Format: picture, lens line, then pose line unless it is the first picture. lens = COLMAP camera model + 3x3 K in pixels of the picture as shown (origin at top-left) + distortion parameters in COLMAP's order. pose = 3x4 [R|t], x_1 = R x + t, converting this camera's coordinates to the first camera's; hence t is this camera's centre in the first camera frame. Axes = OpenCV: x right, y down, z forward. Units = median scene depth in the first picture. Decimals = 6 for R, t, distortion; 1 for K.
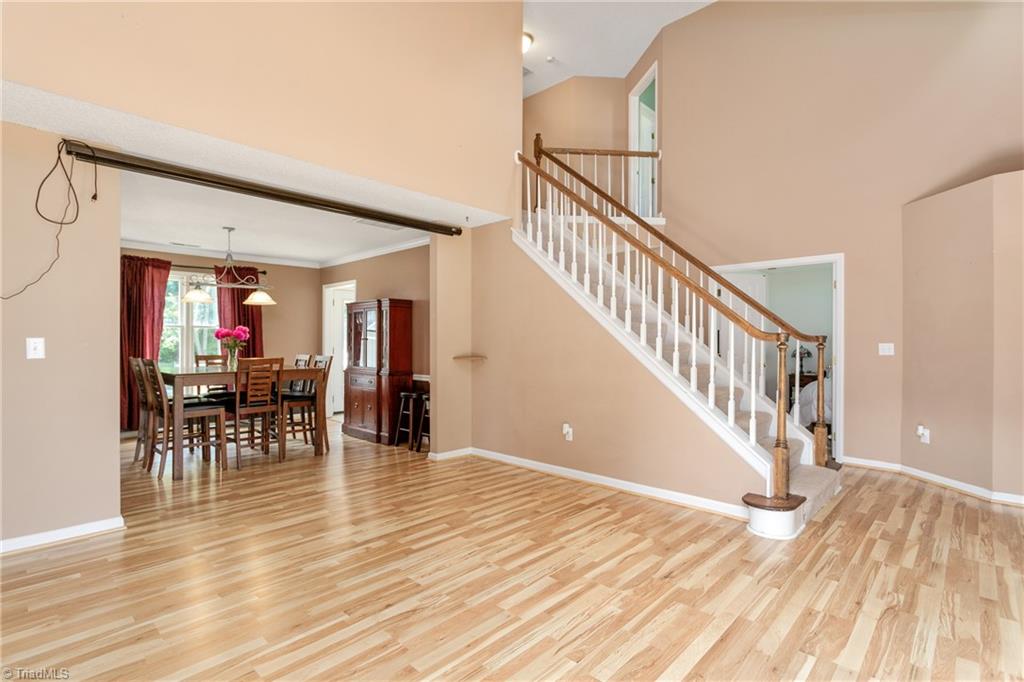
lens RADIAL K [[492.5, 0, 503.6], [0, 492.5, 348.3], [0, 0, 1]] dist [-0.006135, 0.002431]
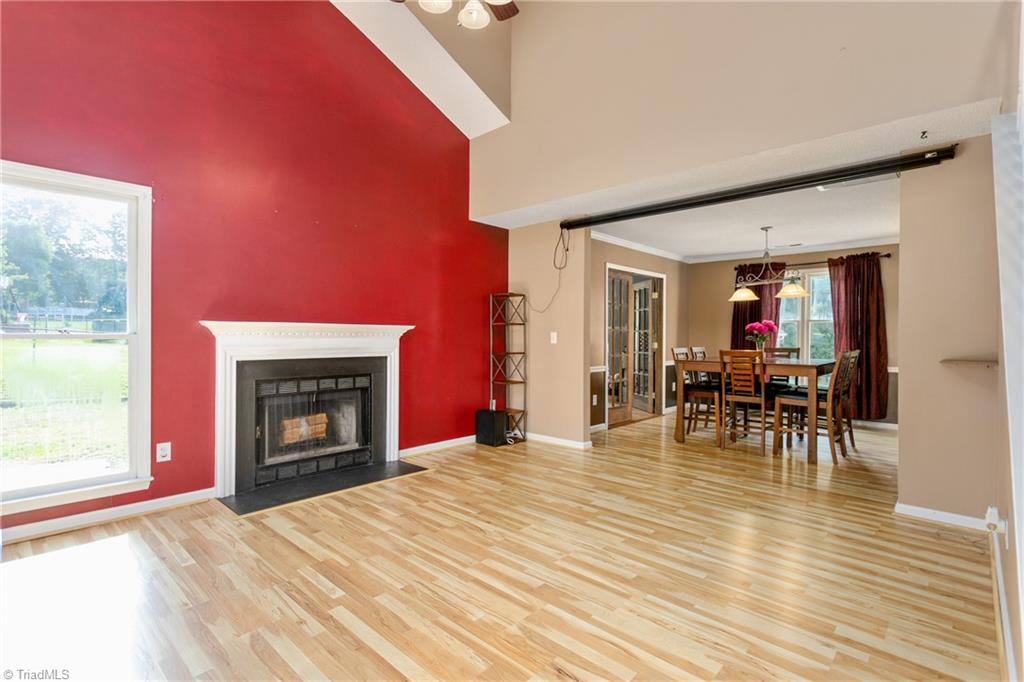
lens RADIAL K [[492.5, 0, 511.4], [0, 492.5, 332.0], [0, 0, 1]] dist [-0.006135, 0.002431]
pose [[0.011228, -0.009219, -0.999894, 0.879737], [-0.018456, 0.999785, -0.009426, 0.000244], [0.999767, 0.018560, 0.011055, 0.790339]]
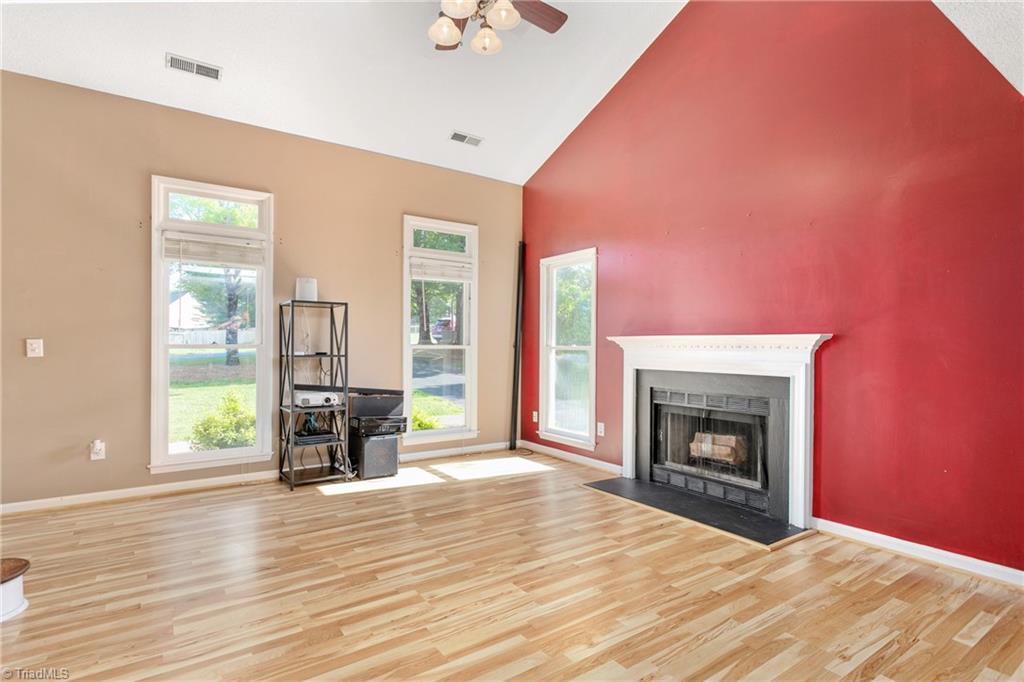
lens RADIAL K [[492.5, 0, 511.8], [0, 492.5, 342.9], [0, 0, 1]] dist [-0.006135, 0.002431]
pose [[-0.982500, -0.010668, 0.185959, -0.283837], [-0.010583, 0.999943, 0.001453, 0.004211], [-0.185964, -0.000541, -0.982556, 1.619507]]
